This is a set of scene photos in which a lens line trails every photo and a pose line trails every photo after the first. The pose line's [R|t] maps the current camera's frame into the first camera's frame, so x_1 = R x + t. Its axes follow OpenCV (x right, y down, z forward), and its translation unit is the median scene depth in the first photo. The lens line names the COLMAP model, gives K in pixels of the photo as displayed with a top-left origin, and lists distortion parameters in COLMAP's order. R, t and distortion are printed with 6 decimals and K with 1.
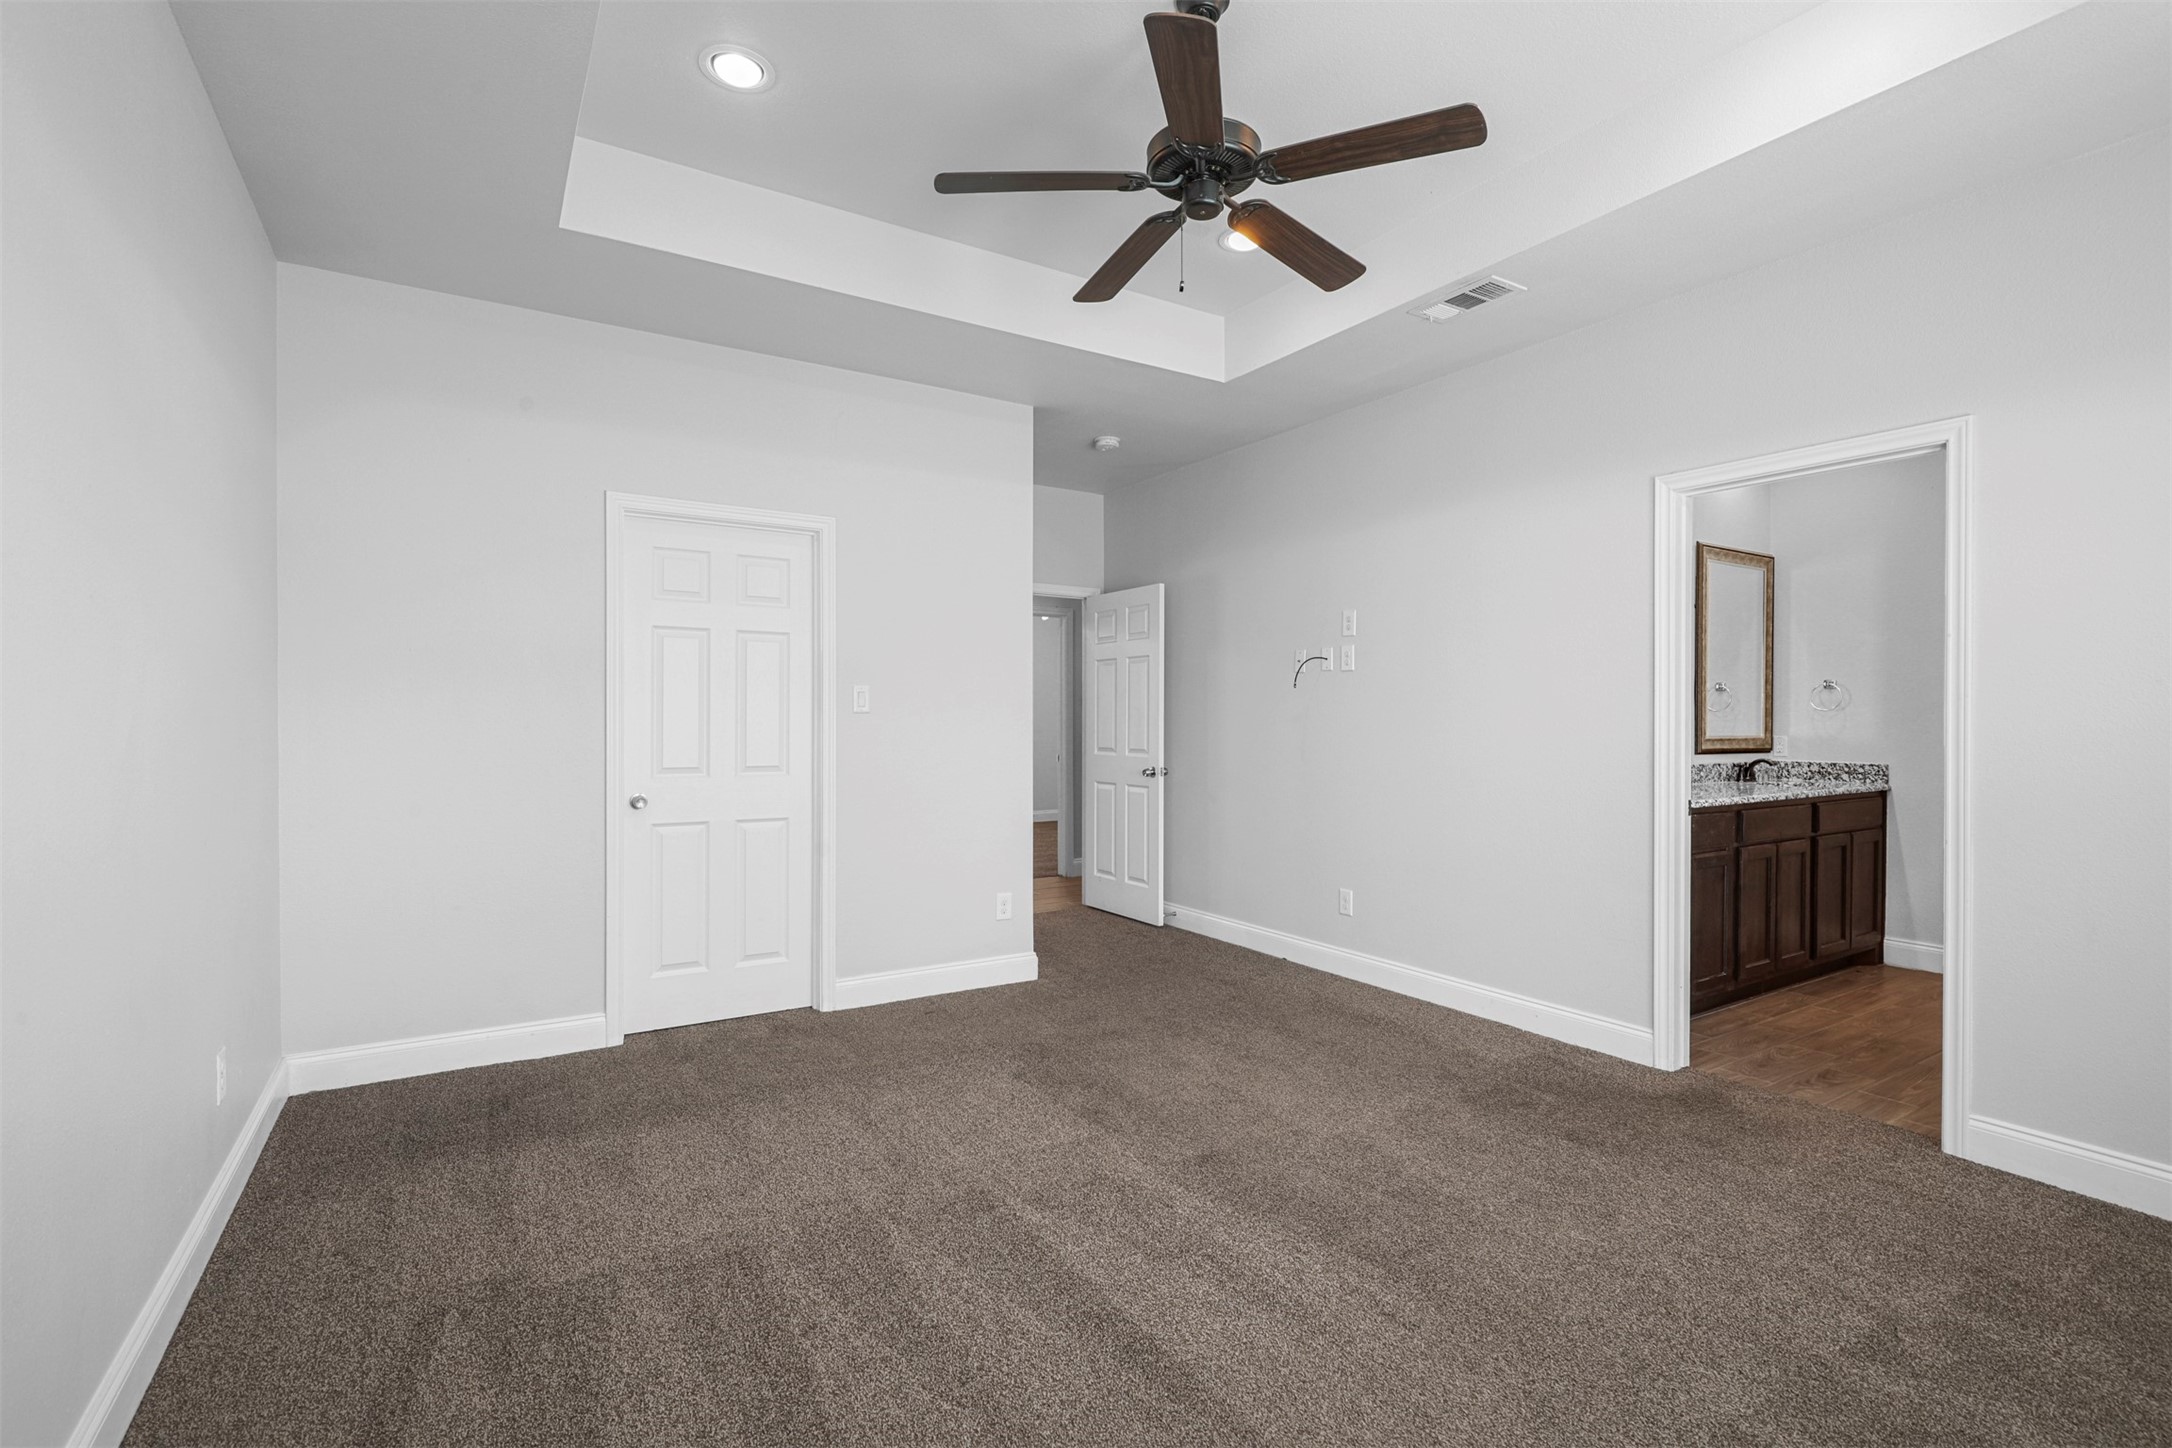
lens RADIAL K [[992.3, 0, 1086.0], [0, 992.3, 724.0], [0, 0, 1]] dist [-0.000573, -0.000019]
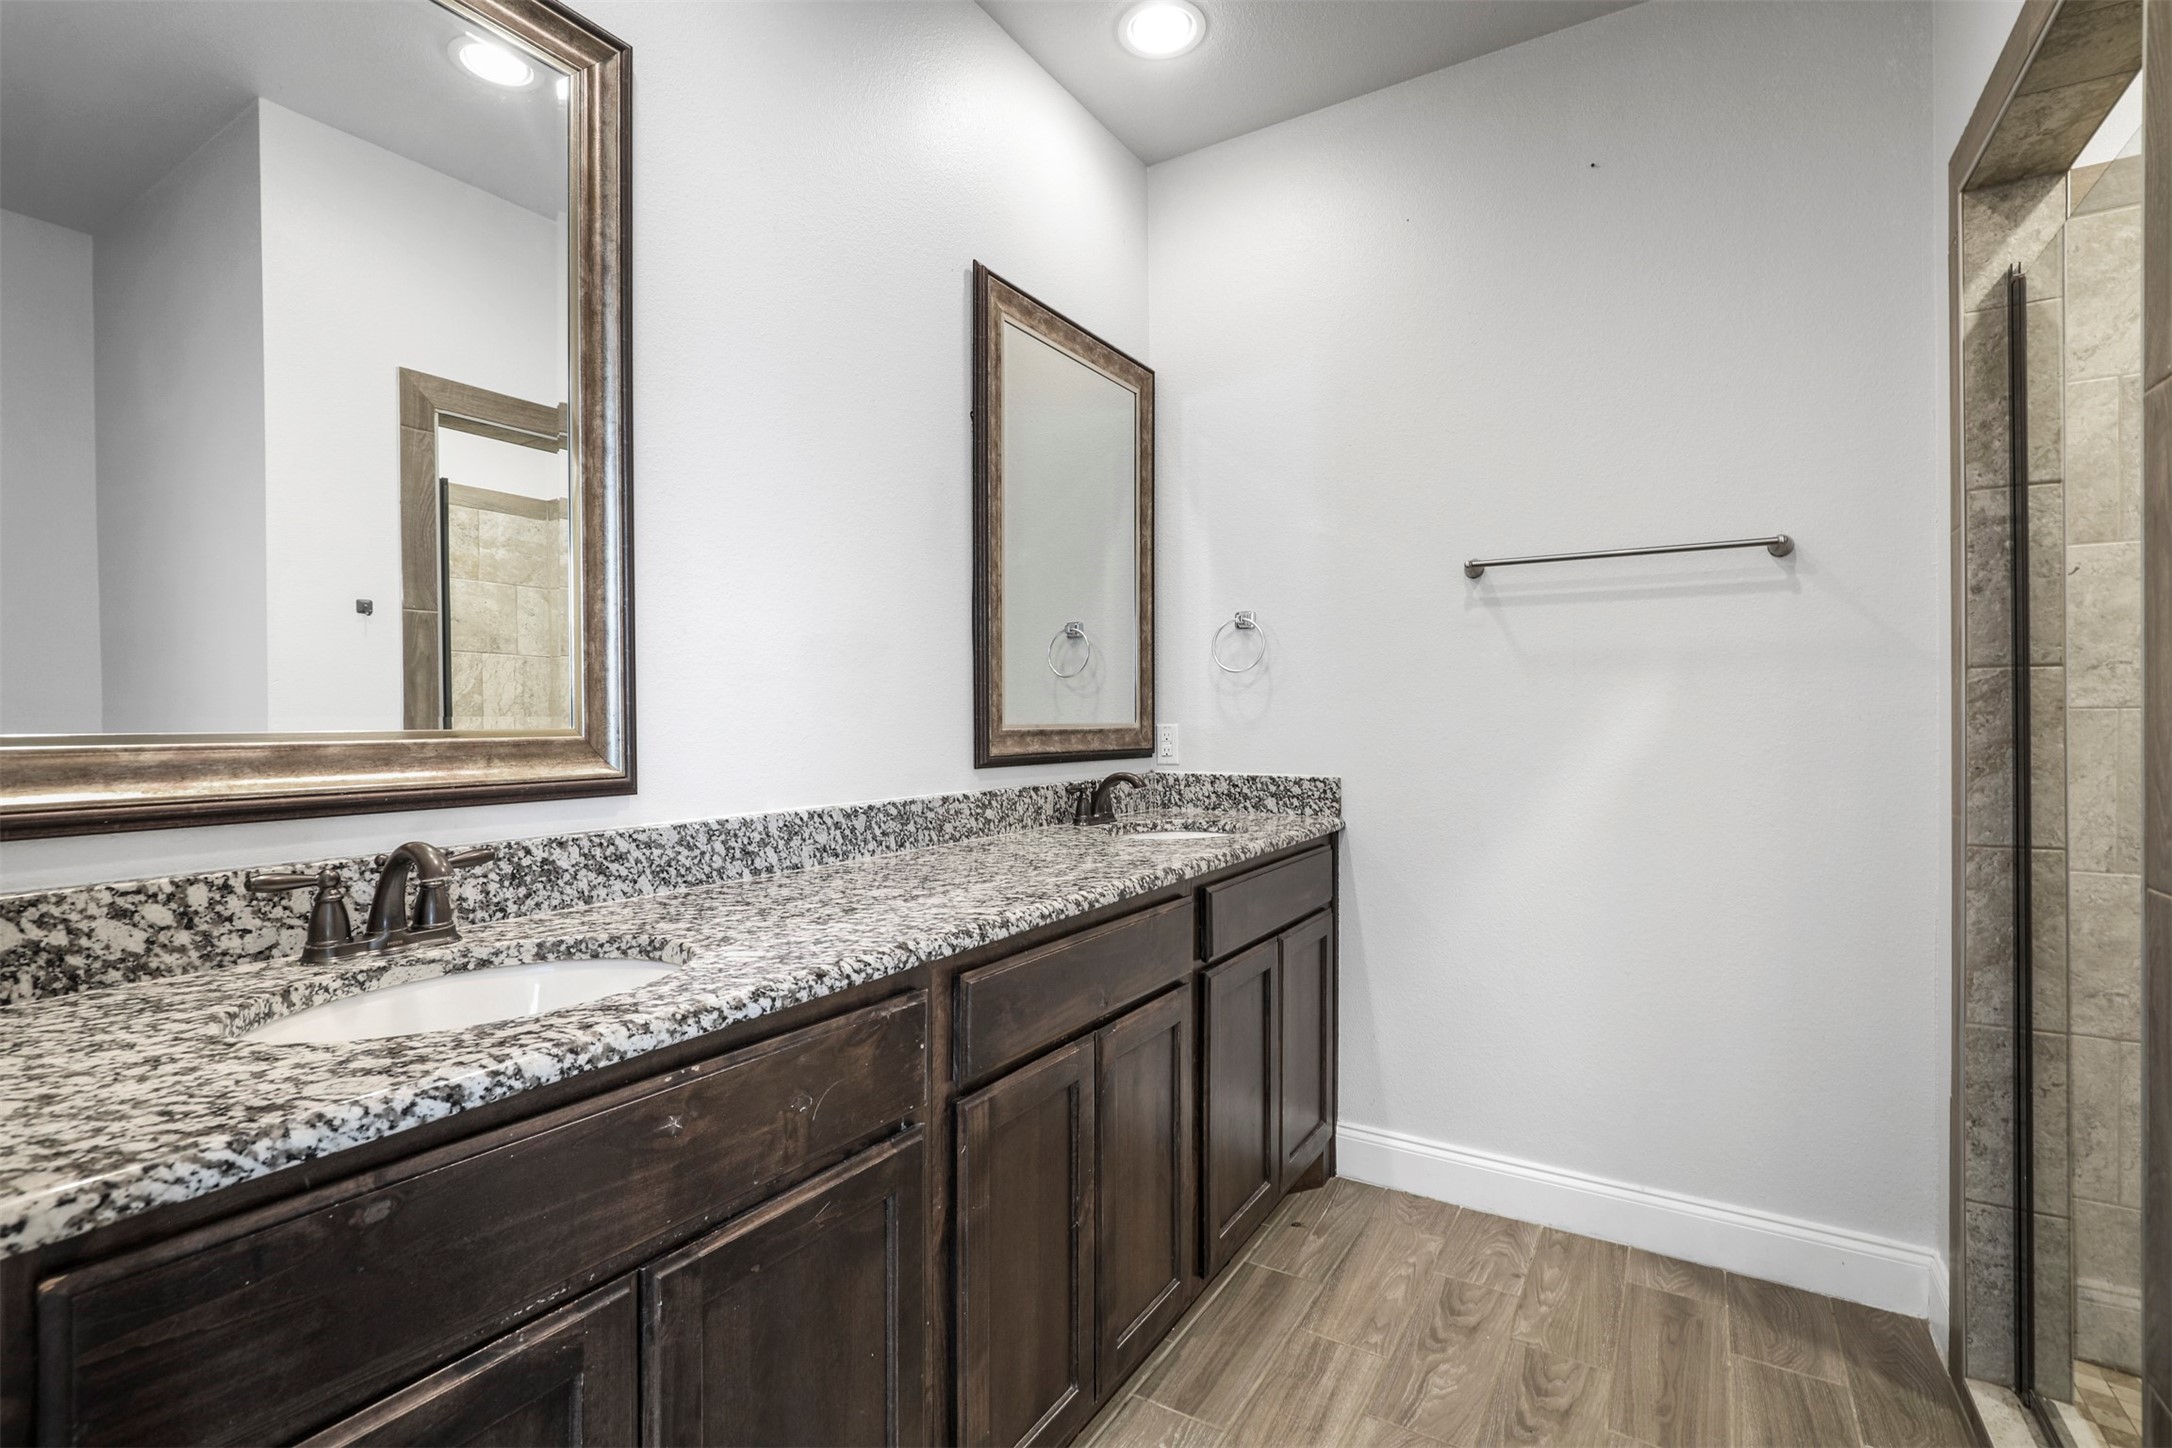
lens RADIAL K [[994.2, 0, 1086.0], [0, 994.2, 724.0], [0, 0, 1]] dist [-0.038956, -0.000026]
pose [[0.898638, -0.009521, 0.438588, 0.466892], [0.010114, 0.999948, 0.000985, 0.011876], [-0.438575, 0.003550, 0.898688, 0.596883]]
